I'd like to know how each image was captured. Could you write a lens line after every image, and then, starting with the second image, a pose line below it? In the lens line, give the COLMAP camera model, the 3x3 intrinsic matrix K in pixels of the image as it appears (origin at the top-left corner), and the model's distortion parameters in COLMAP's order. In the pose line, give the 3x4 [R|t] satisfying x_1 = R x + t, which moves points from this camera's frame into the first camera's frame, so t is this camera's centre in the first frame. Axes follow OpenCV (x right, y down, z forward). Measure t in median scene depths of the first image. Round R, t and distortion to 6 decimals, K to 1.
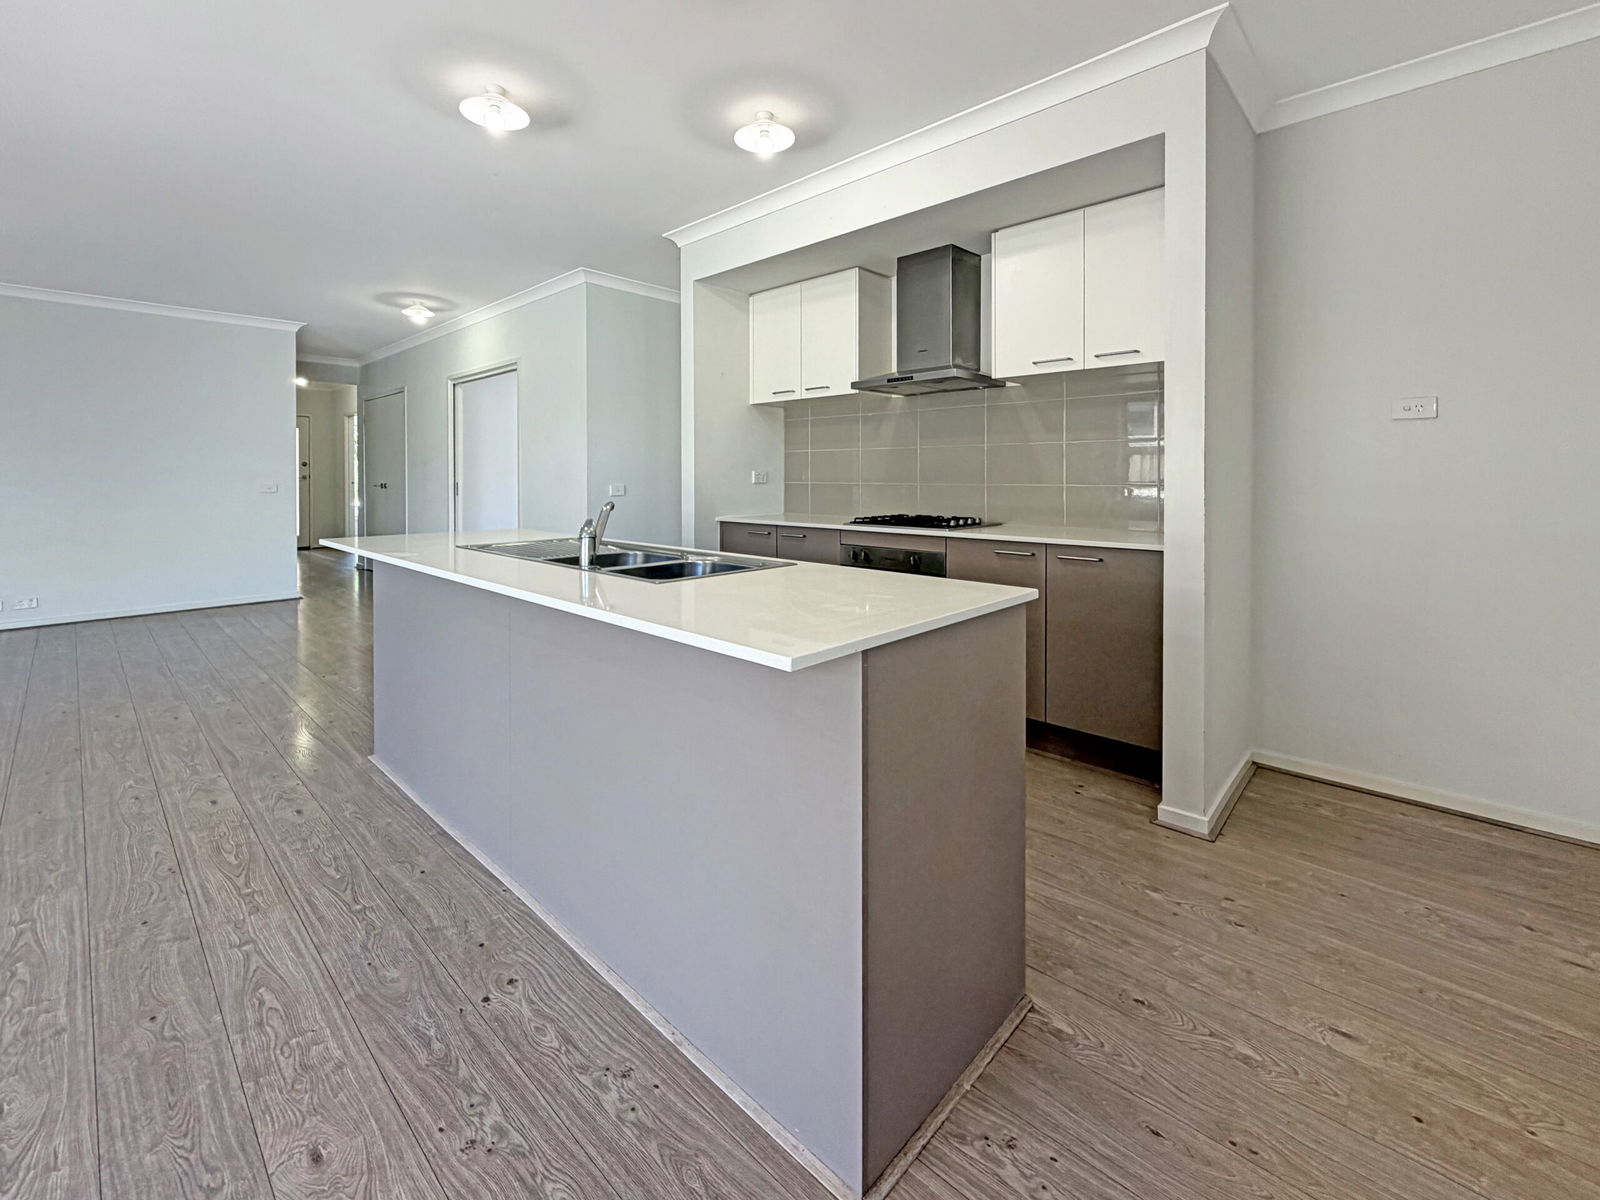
lens RADIAL K [[651.9, 0, 821.5], [0, 651.9, 485.8], [0, 0, 1]] dist [-0.000391, -0.000052]
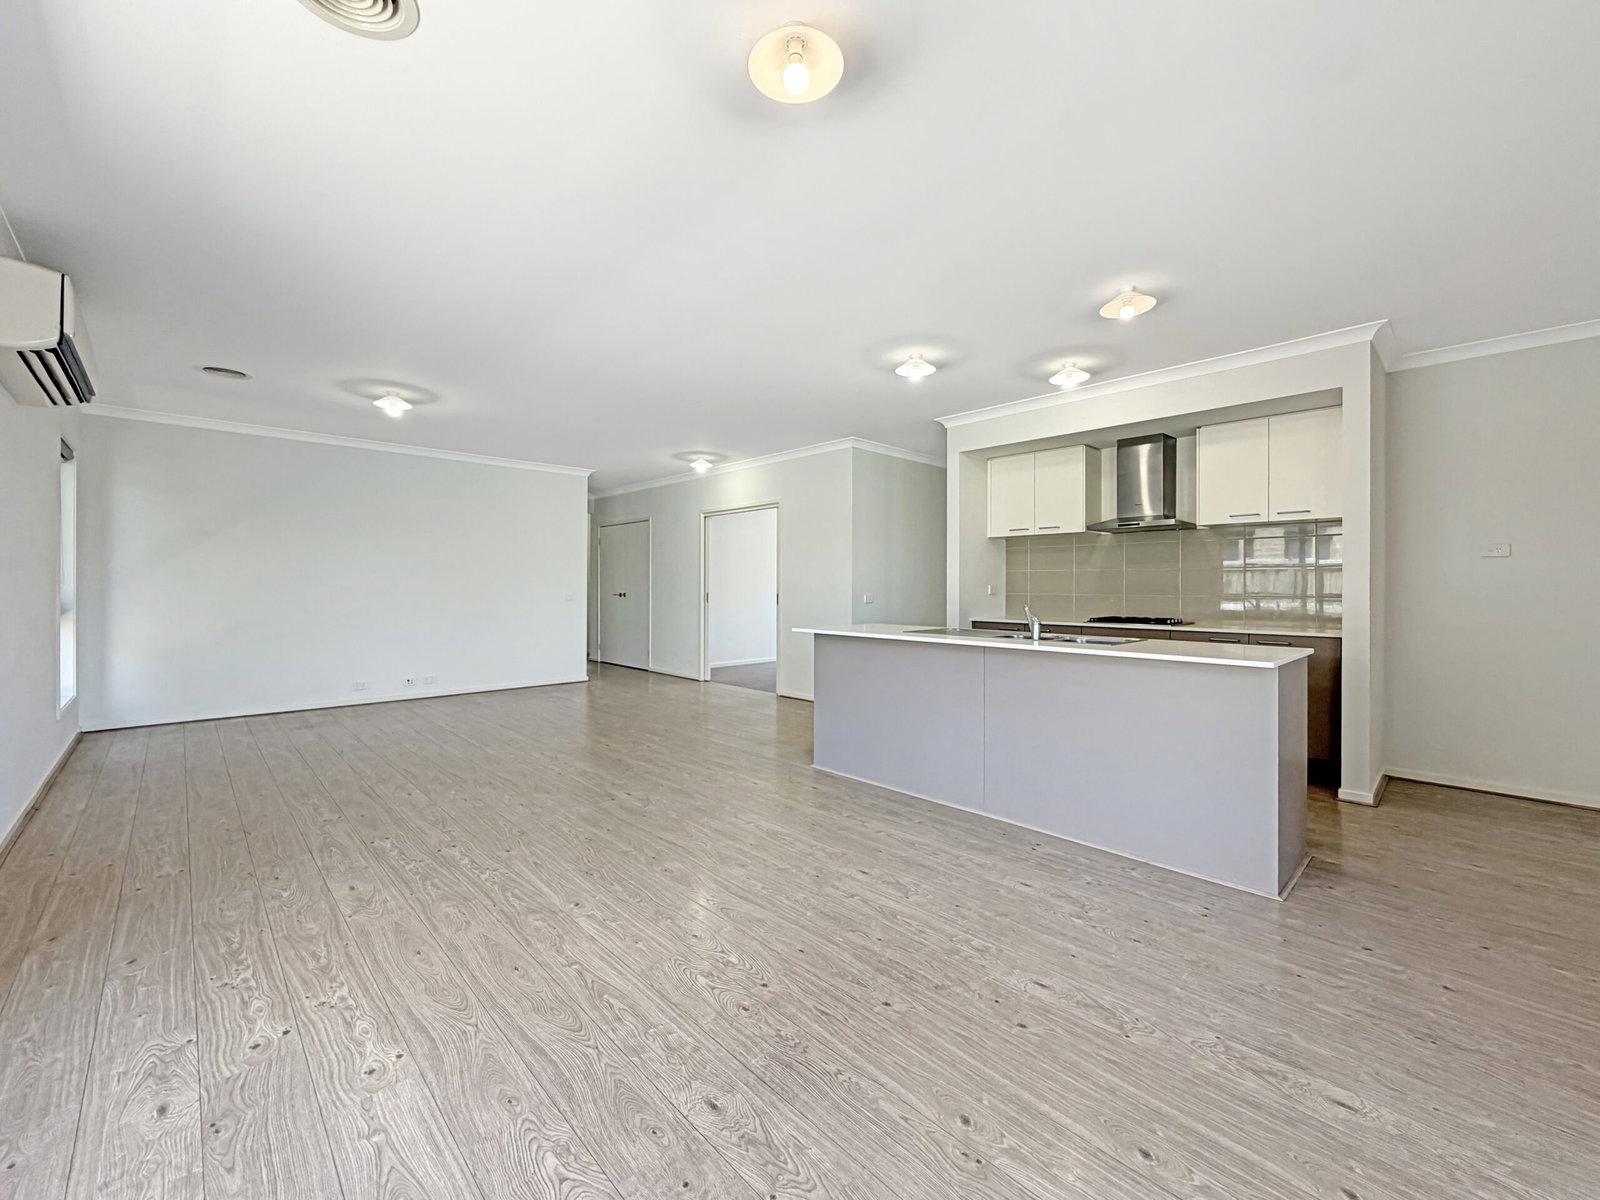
lens RADIAL K [[651.9, 0, 809.3], [0, 651.9, 591.6], [0, 0, 1]] dist [-0.000391, -0.000052]
pose [[0.999239, 0.003696, -0.038832, -0.510594], [-0.003905, 0.999978, -0.005289, -0.000707], [0.038812, 0.005437, 0.999232, -0.476171]]
